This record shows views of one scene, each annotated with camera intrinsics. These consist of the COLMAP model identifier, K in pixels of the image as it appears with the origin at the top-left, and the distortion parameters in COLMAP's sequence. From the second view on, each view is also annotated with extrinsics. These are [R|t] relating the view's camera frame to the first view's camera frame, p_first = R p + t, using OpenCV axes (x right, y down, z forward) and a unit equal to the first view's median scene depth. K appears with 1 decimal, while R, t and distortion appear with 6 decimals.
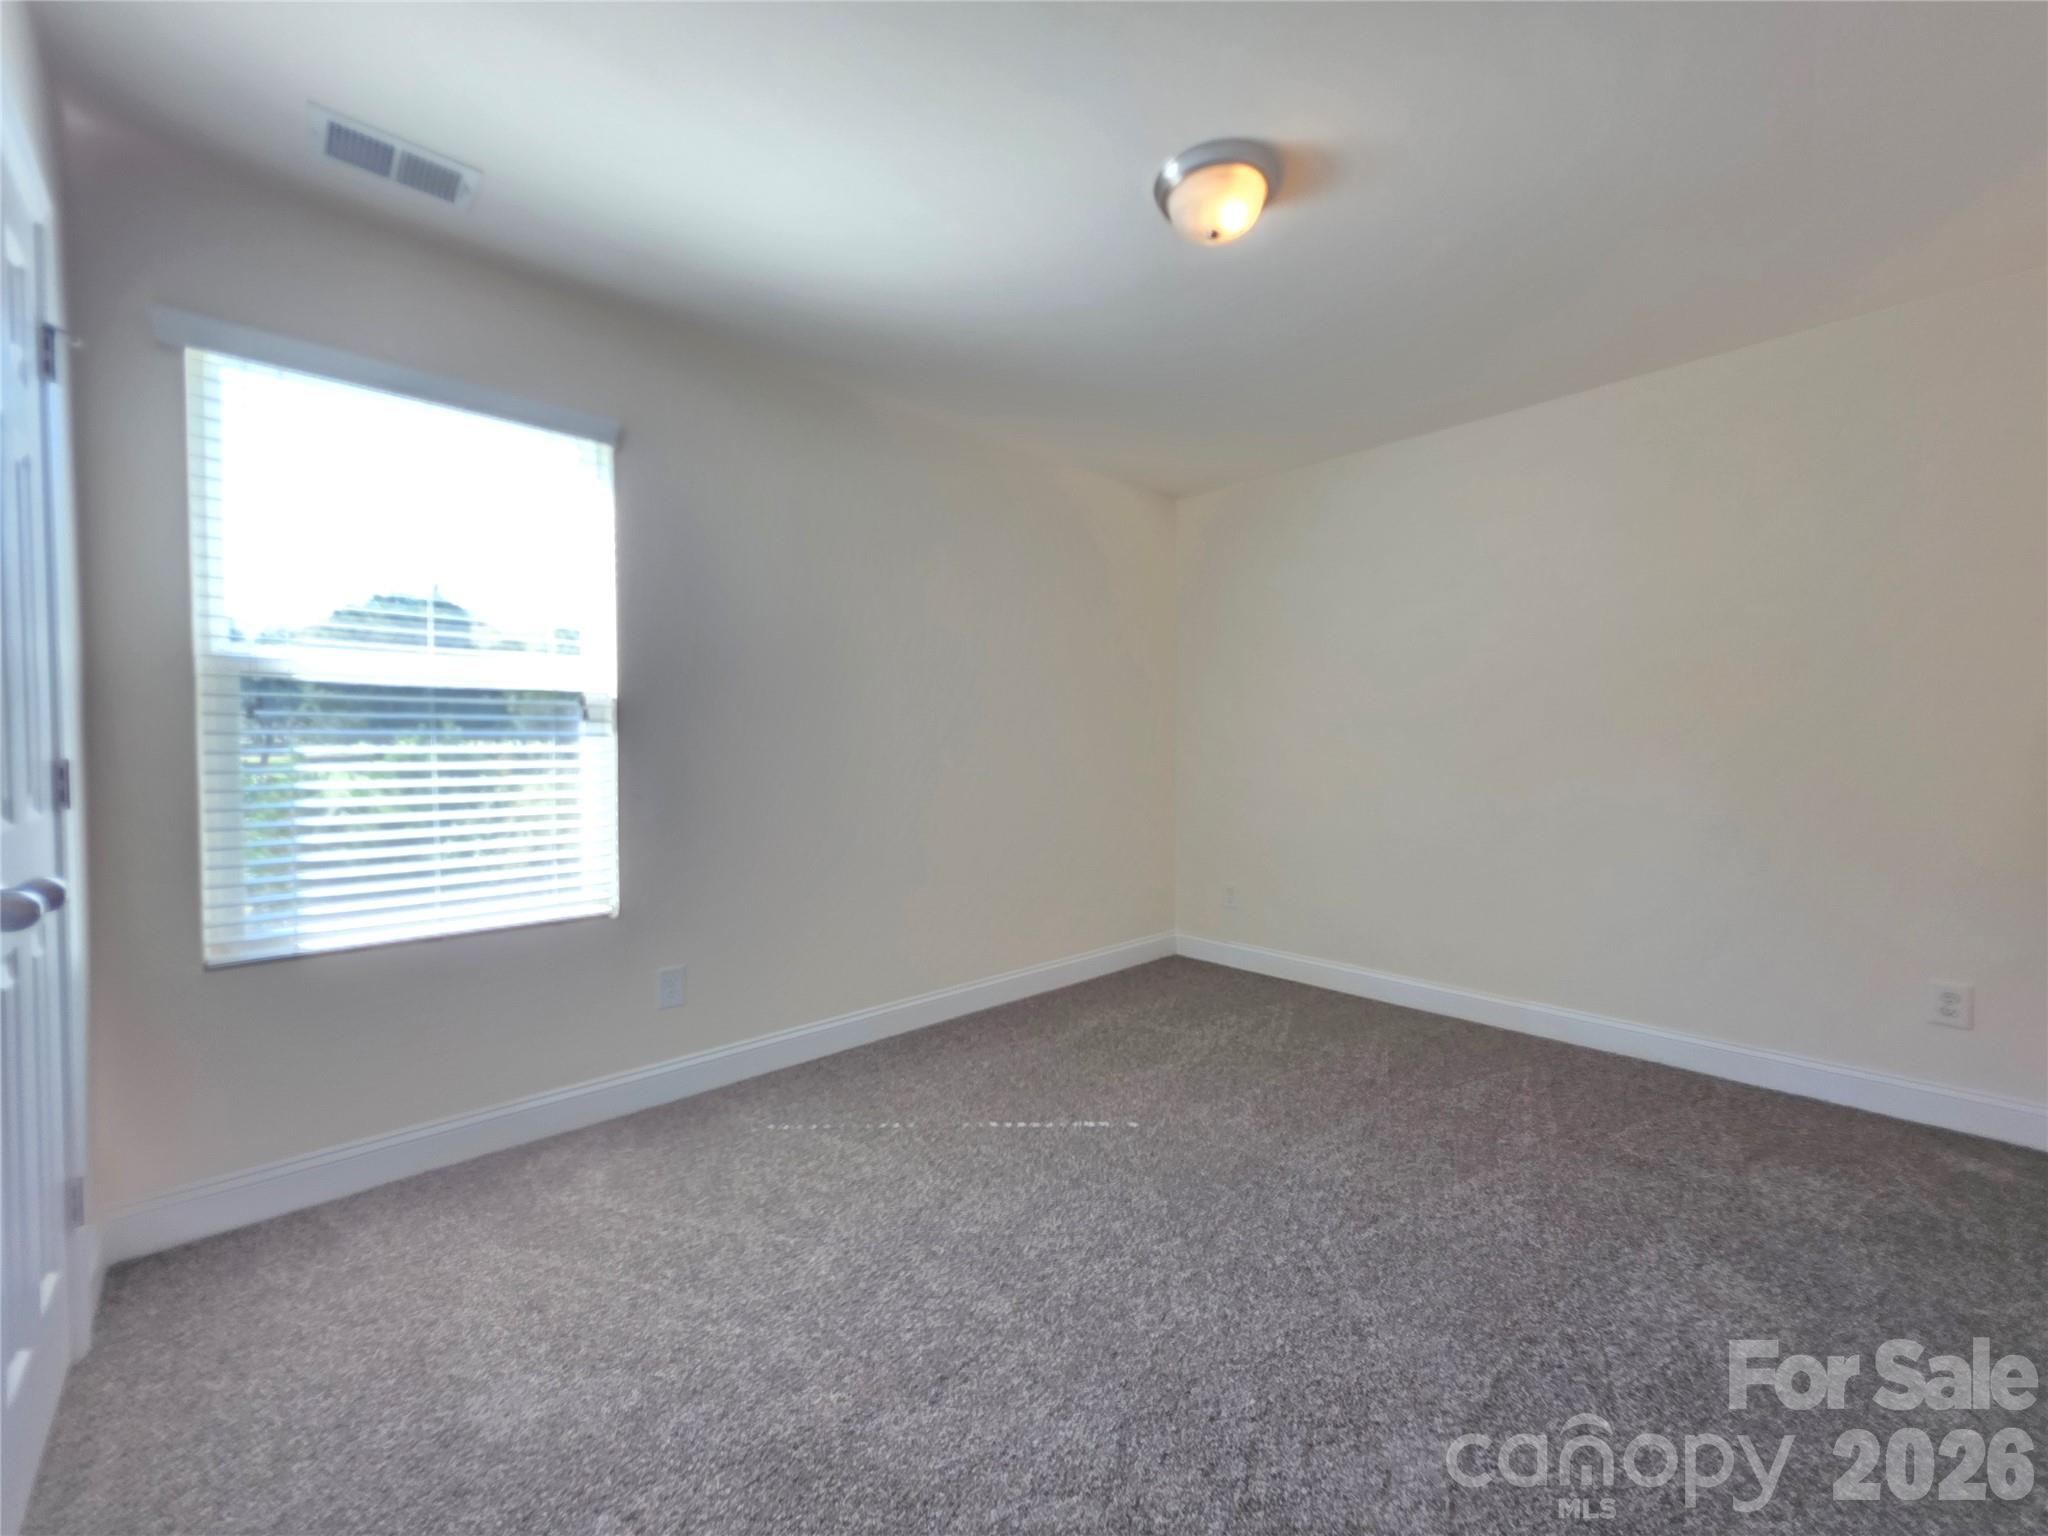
lens RADIAL K [[820.5, 0, 1027.0], [0, 820.5, 754.2], [0, 0, 1]] dist [-0.000376, 0.000709]
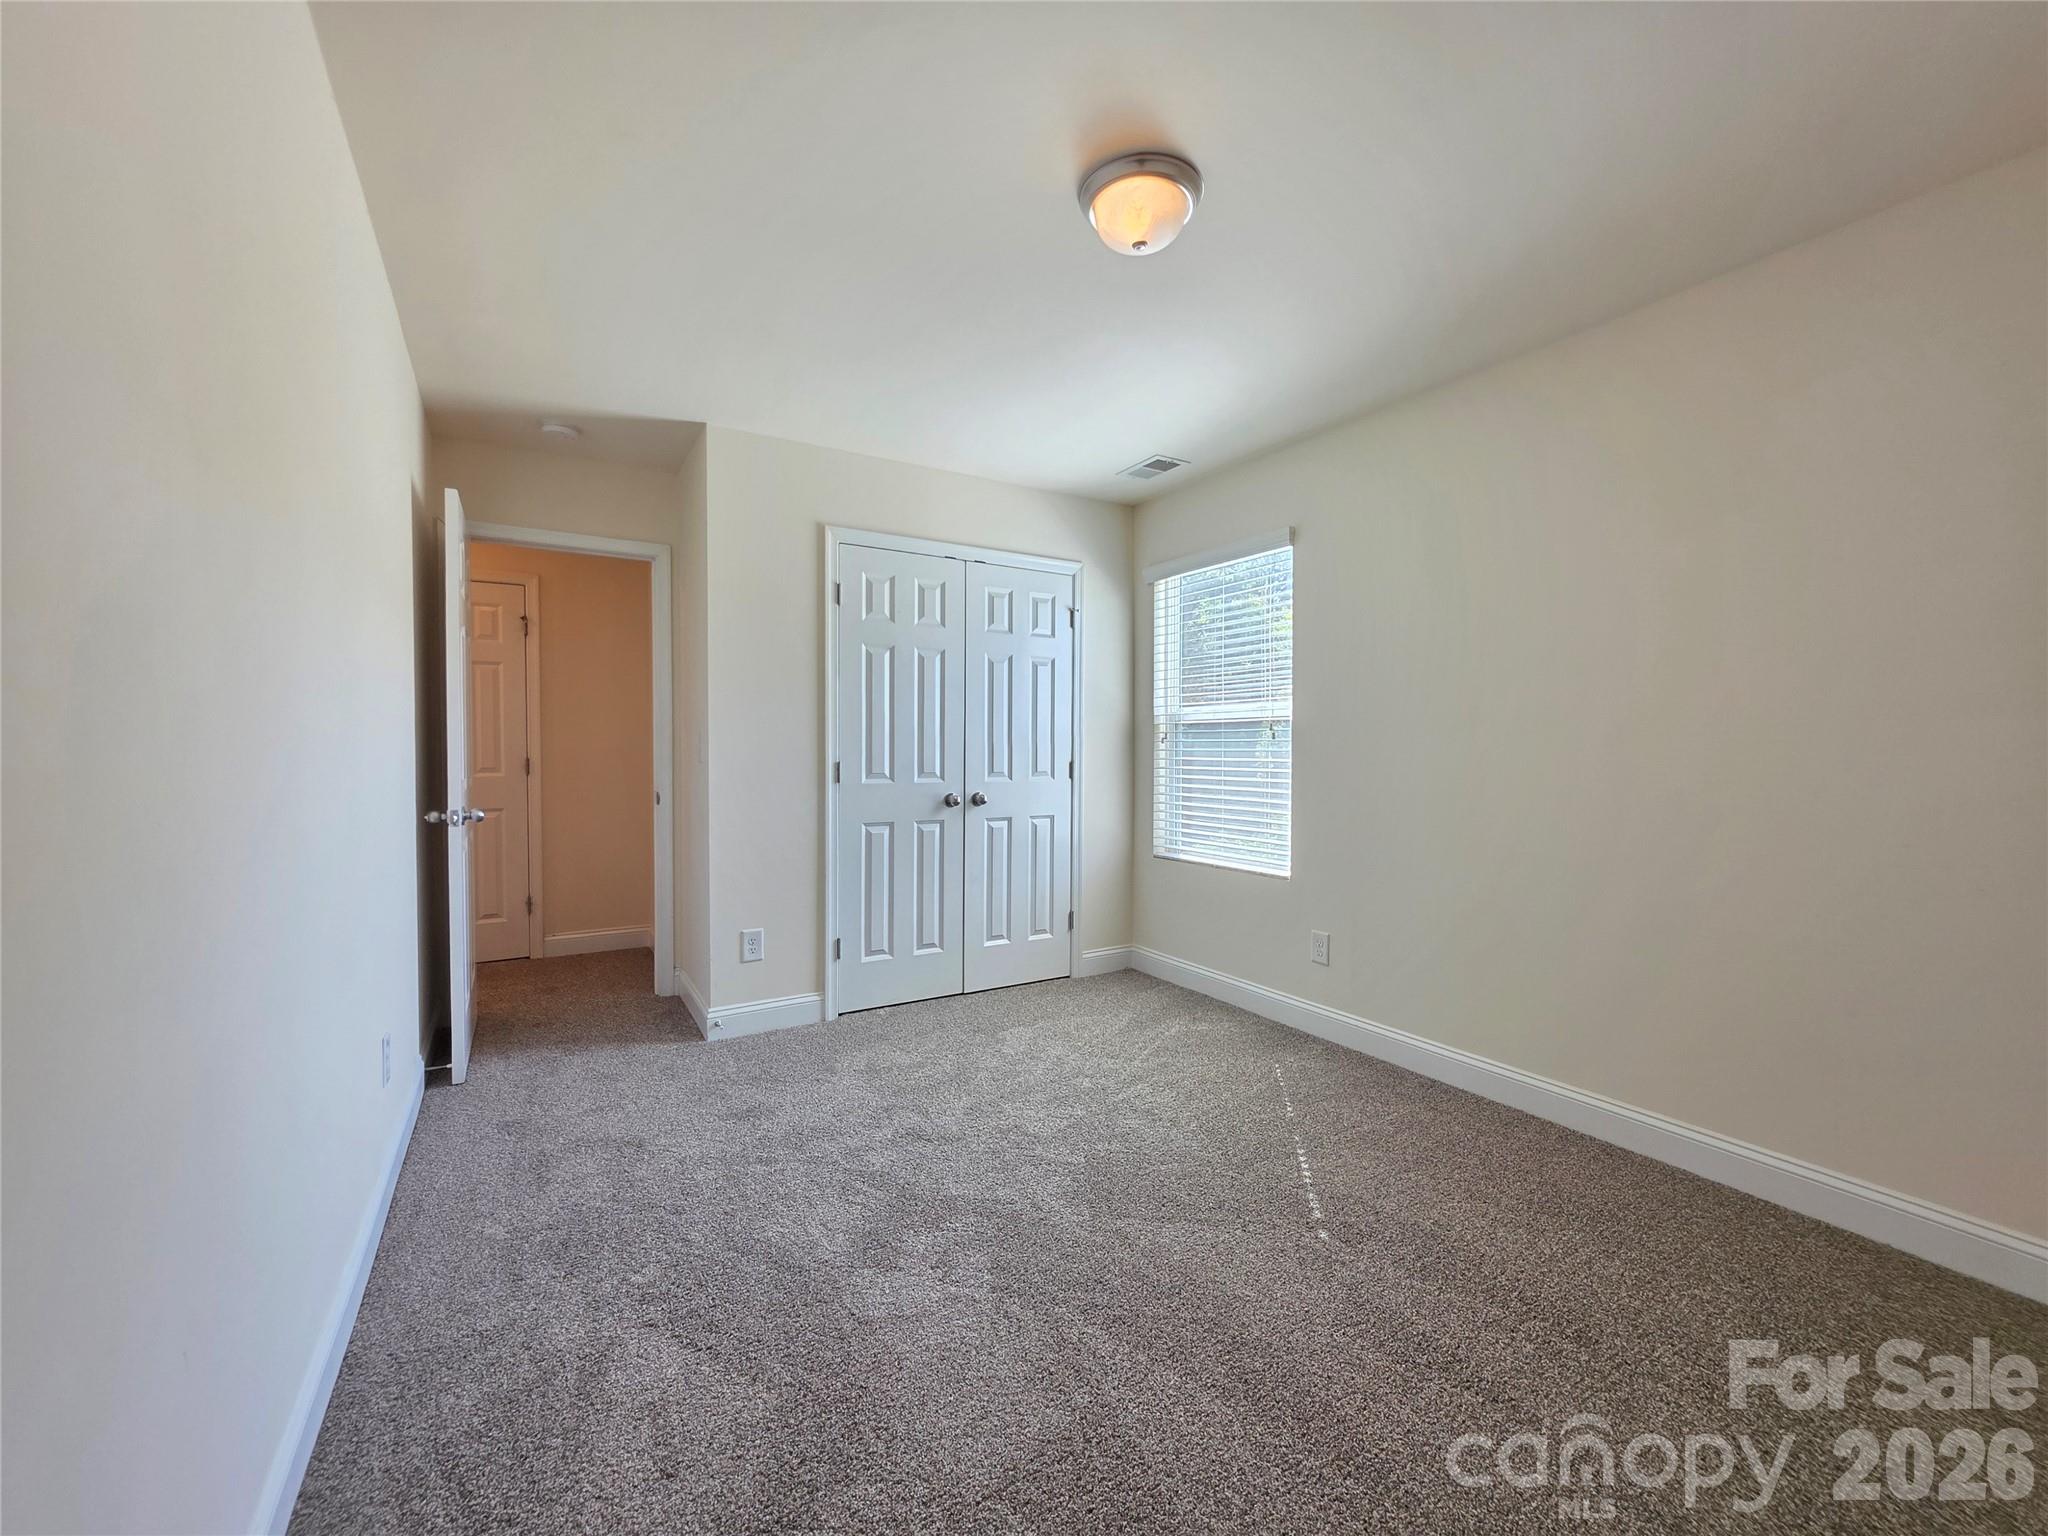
lens RADIAL K [[820.5, 0, 1027.9], [0, 820.5, 760.5], [0, 0, 1]] dist [-0.000376, 0.000709]
pose [[-0.230620, 0.012803, -0.972960, 1.057216], [-0.008756, 0.999846, 0.015232, -0.028087], [0.973005, 0.012032, -0.230472, 0.980349]]
